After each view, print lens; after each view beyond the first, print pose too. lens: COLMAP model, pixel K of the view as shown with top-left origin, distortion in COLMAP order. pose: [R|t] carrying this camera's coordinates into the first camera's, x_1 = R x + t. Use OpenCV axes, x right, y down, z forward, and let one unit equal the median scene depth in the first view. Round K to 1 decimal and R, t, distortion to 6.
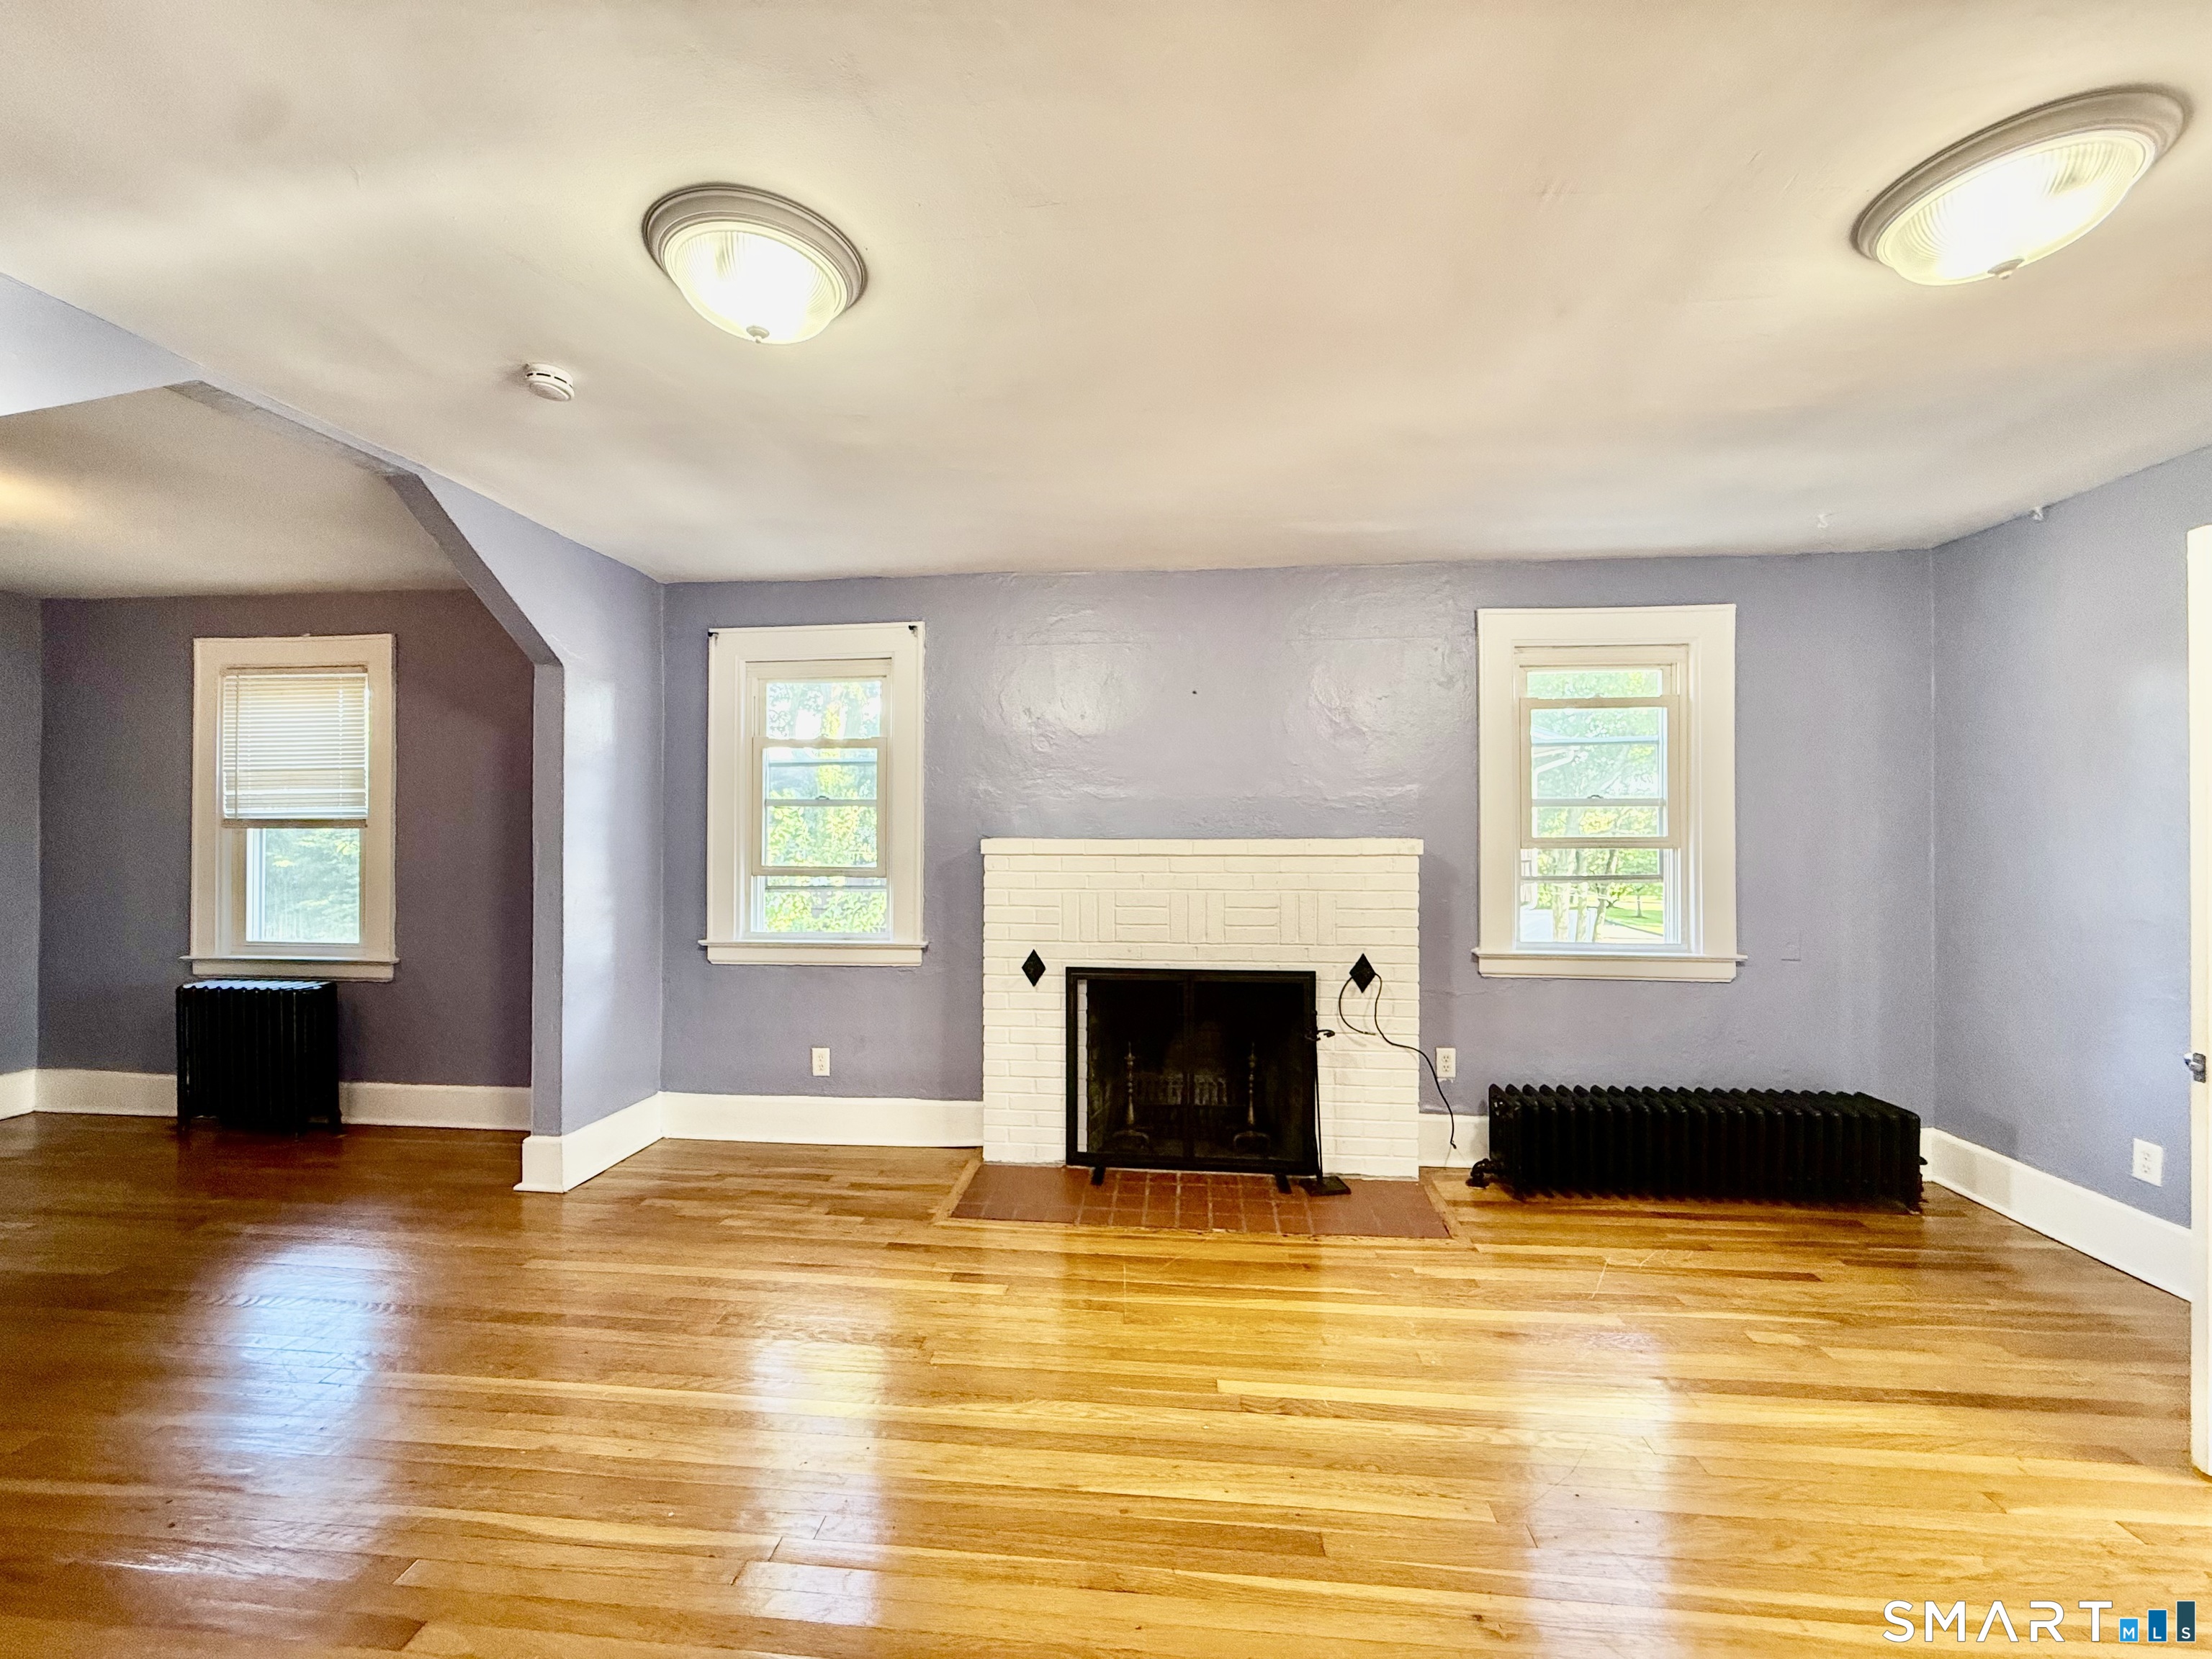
lens RADIAL K [[887.6, 0, 1103.2], [0, 887.6, 829.6], [0, 0, 1]] dist [-0.000310, -0.000006]
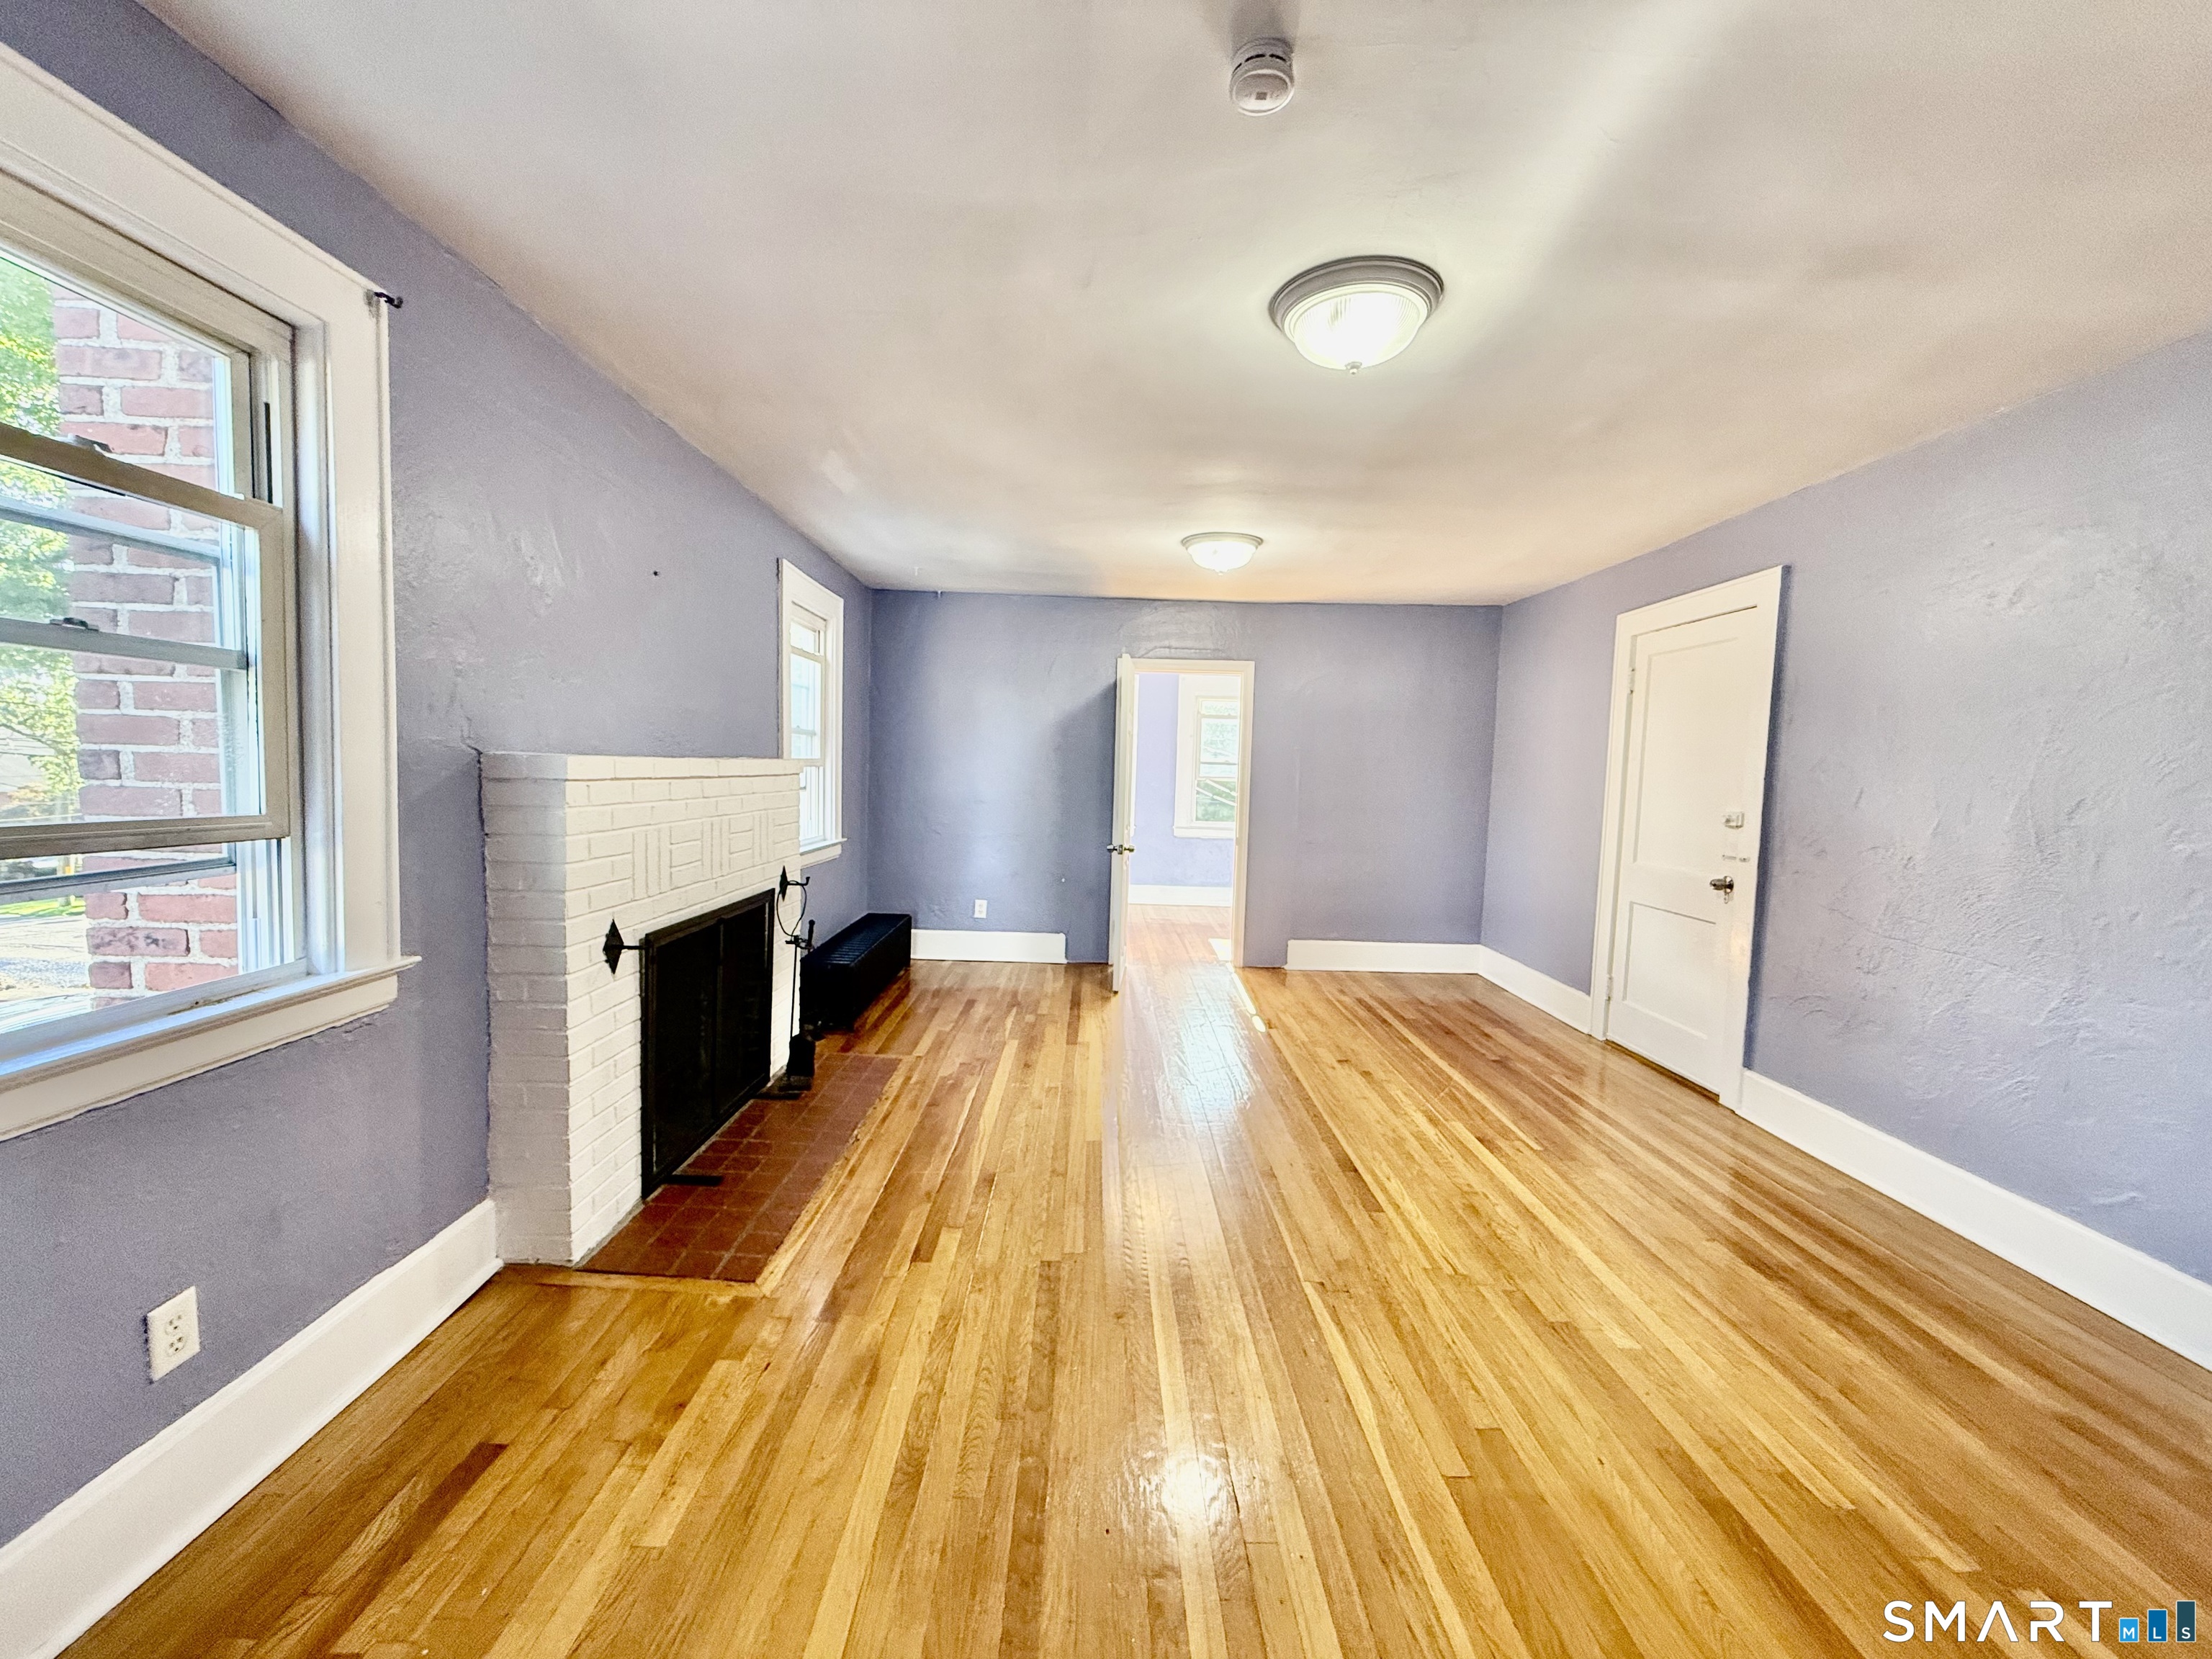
lens RADIAL K [[887.6, 0, 1103.2], [0, 887.6, 829.6], [0, 0, 1]] dist [-0.000310, -0.000006]
pose [[-0.114261, -0.072119, 0.990830, -0.941343], [-0.033096, 0.997084, 0.068758, 0.009602], [-0.992899, -0.024937, -0.116315, 0.852101]]
